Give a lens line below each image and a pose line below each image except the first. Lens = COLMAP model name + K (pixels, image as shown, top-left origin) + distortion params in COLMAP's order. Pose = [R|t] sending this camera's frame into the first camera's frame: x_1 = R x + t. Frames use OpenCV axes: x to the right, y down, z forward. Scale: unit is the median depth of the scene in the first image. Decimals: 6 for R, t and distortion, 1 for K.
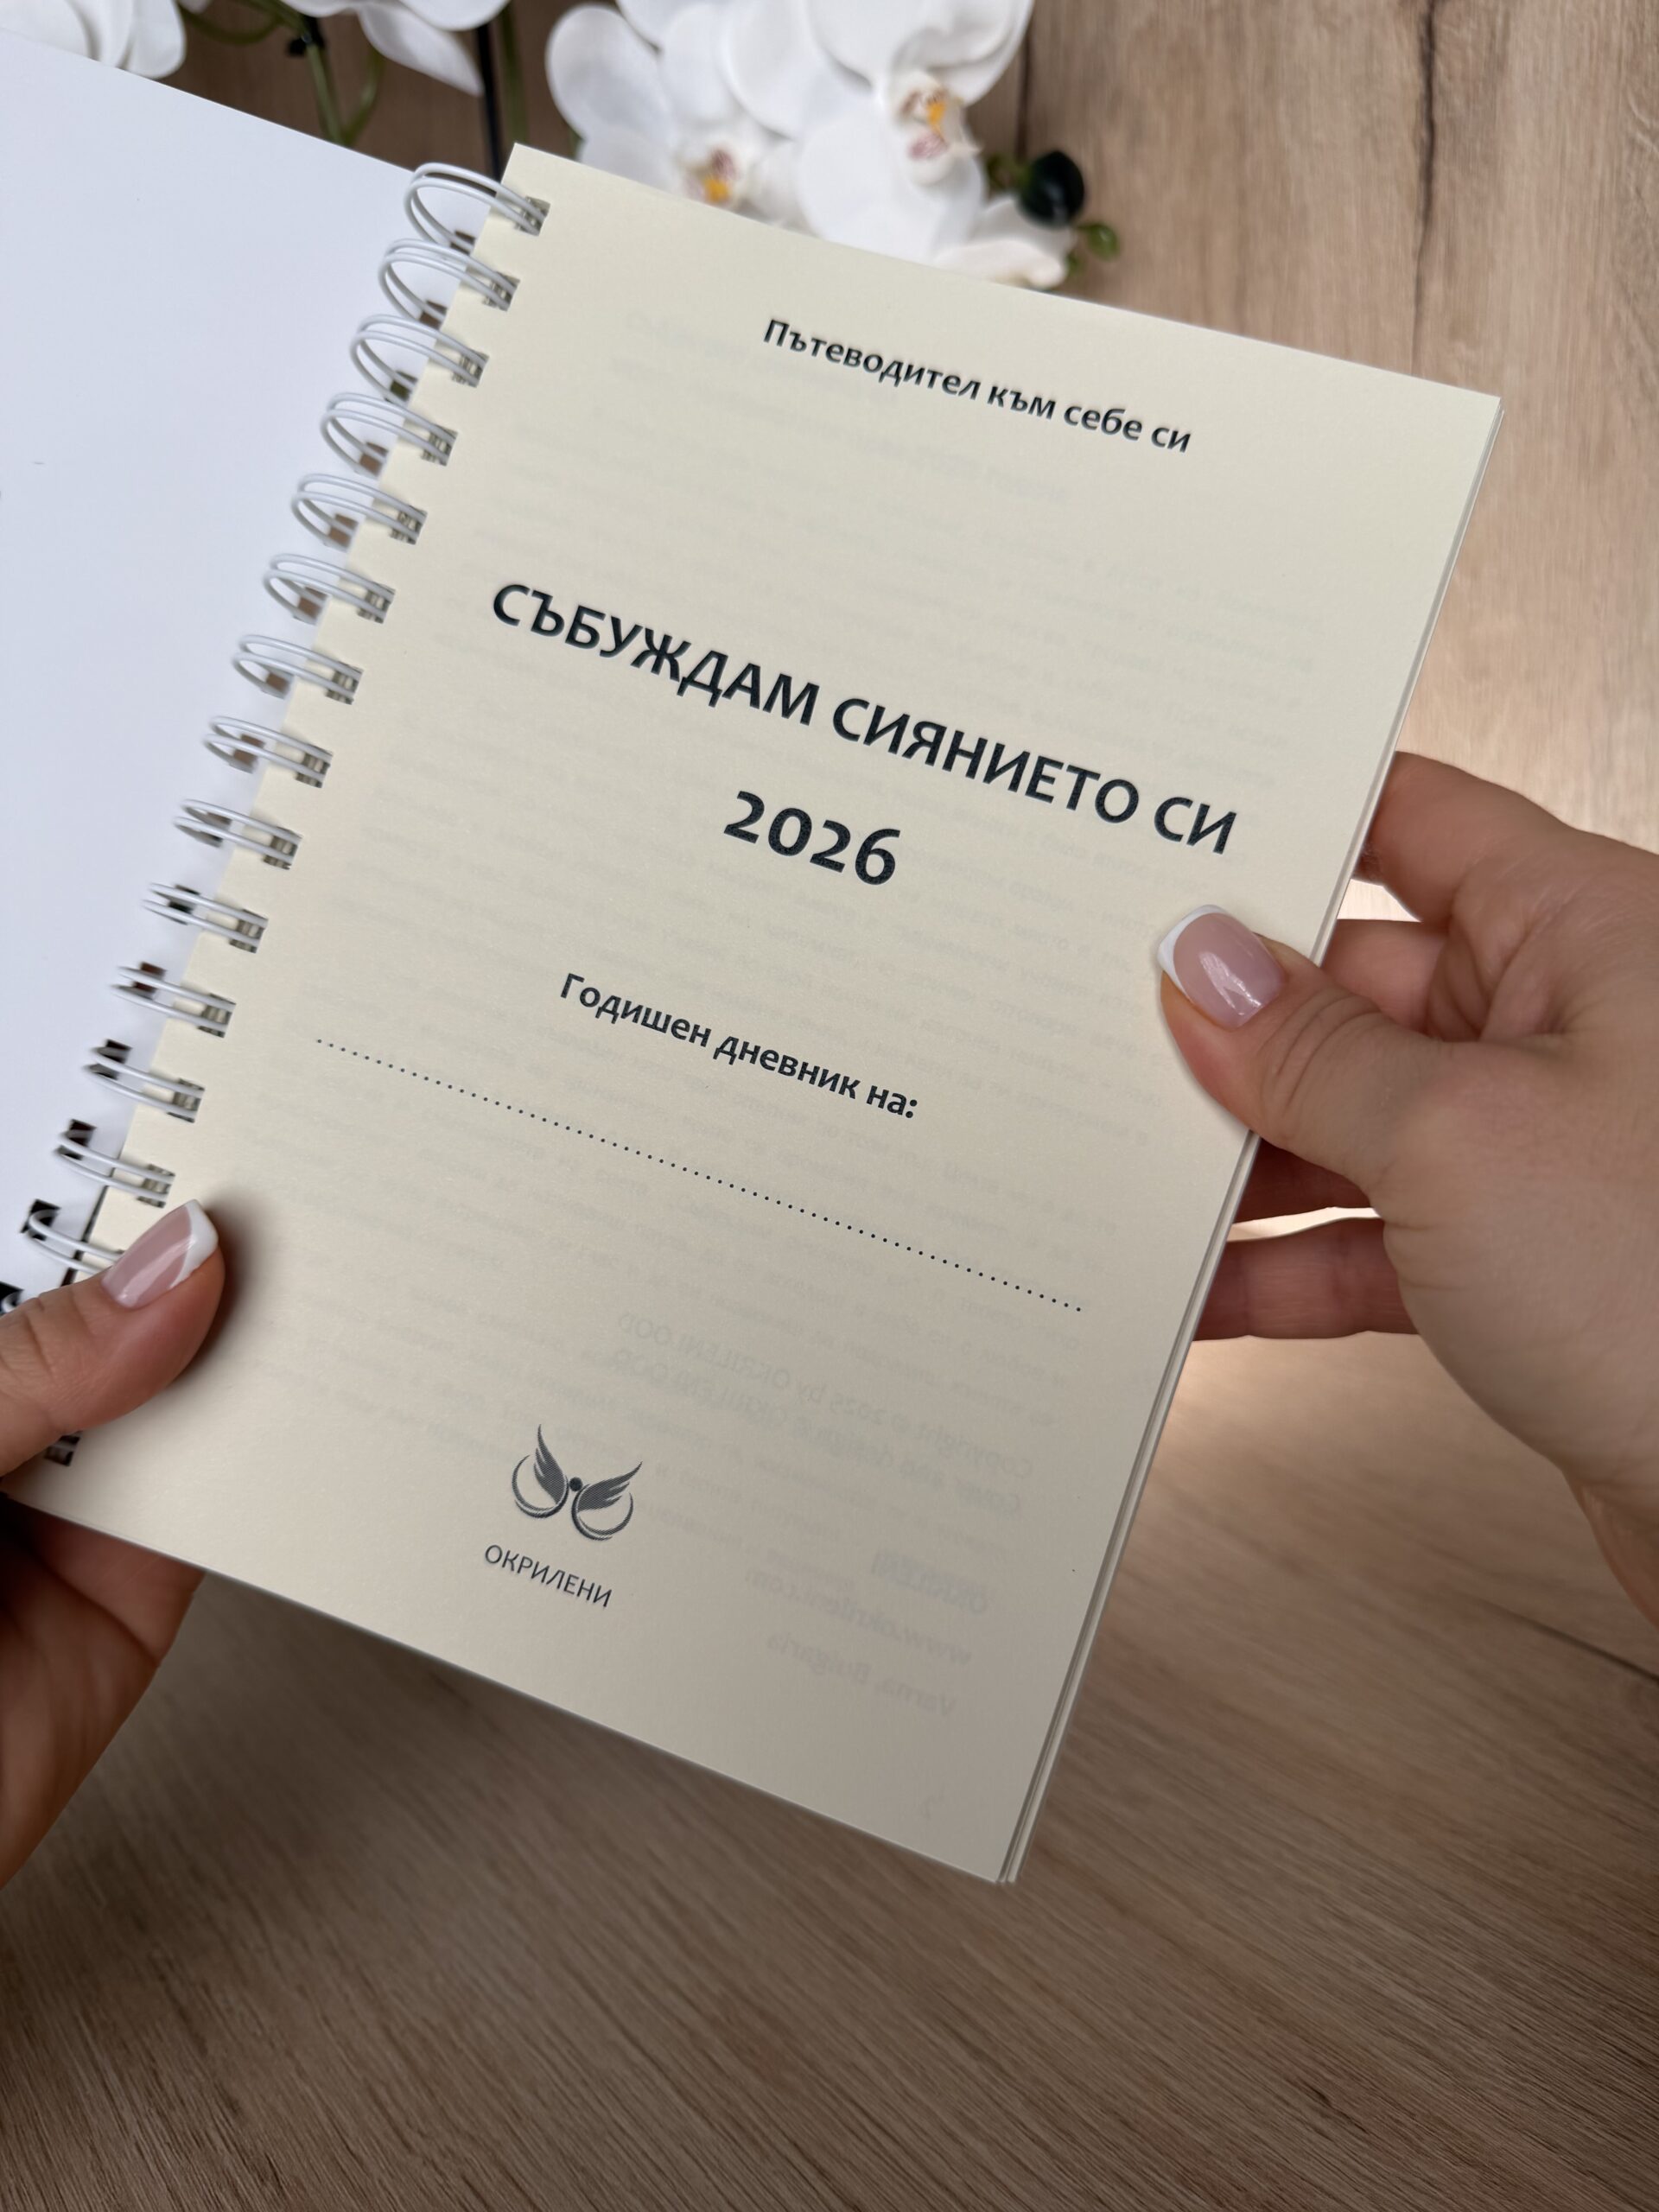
lens RADIAL K [[1633.0, 0, 823.1], [0, 1633.0, 1111.0], [0, 0, 1]] dist [-0.000596, -0.013535]
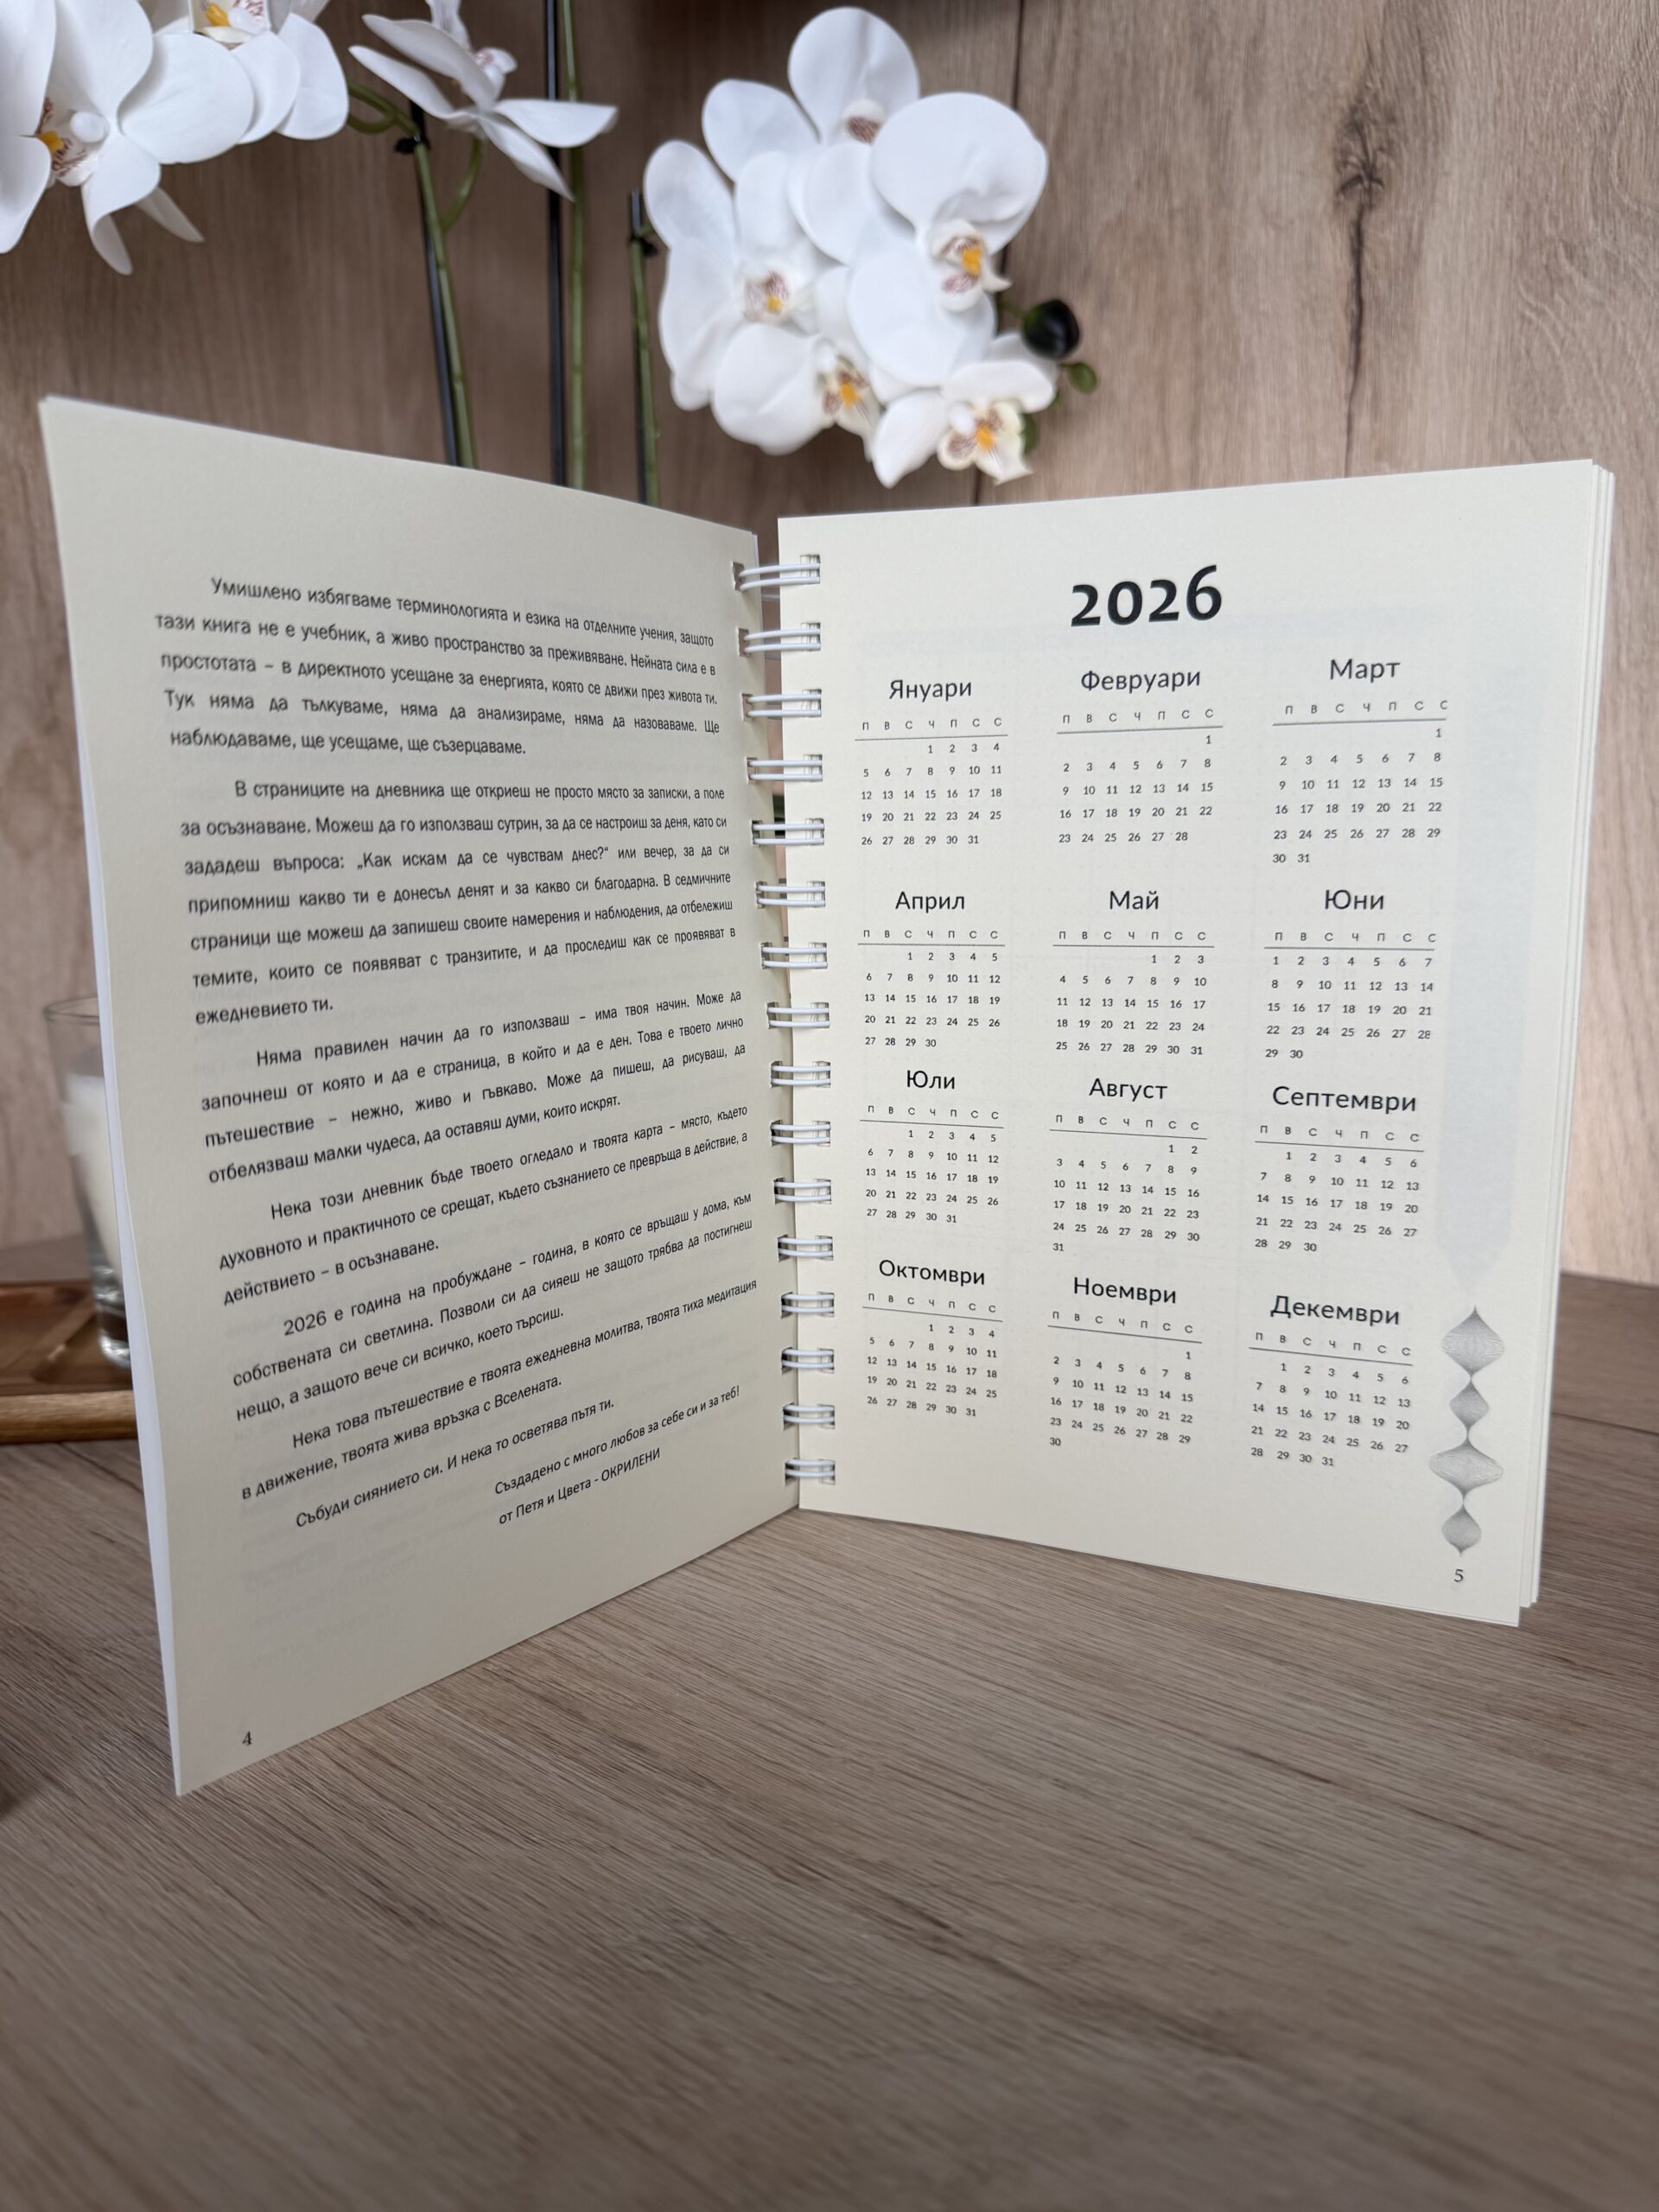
lens RADIAL K [[1633.0, 0, 836.6], [0, 1633.0, 1104.8], [0, 0, 1]] dist [-0.000596, -0.013535]
pose [[0.980169, 0.020099, 0.197140, -0.269890], [0.009946, 0.988599, -0.150241, 0.211318], [-0.197912, 0.149223, 0.968795, -0.076788]]
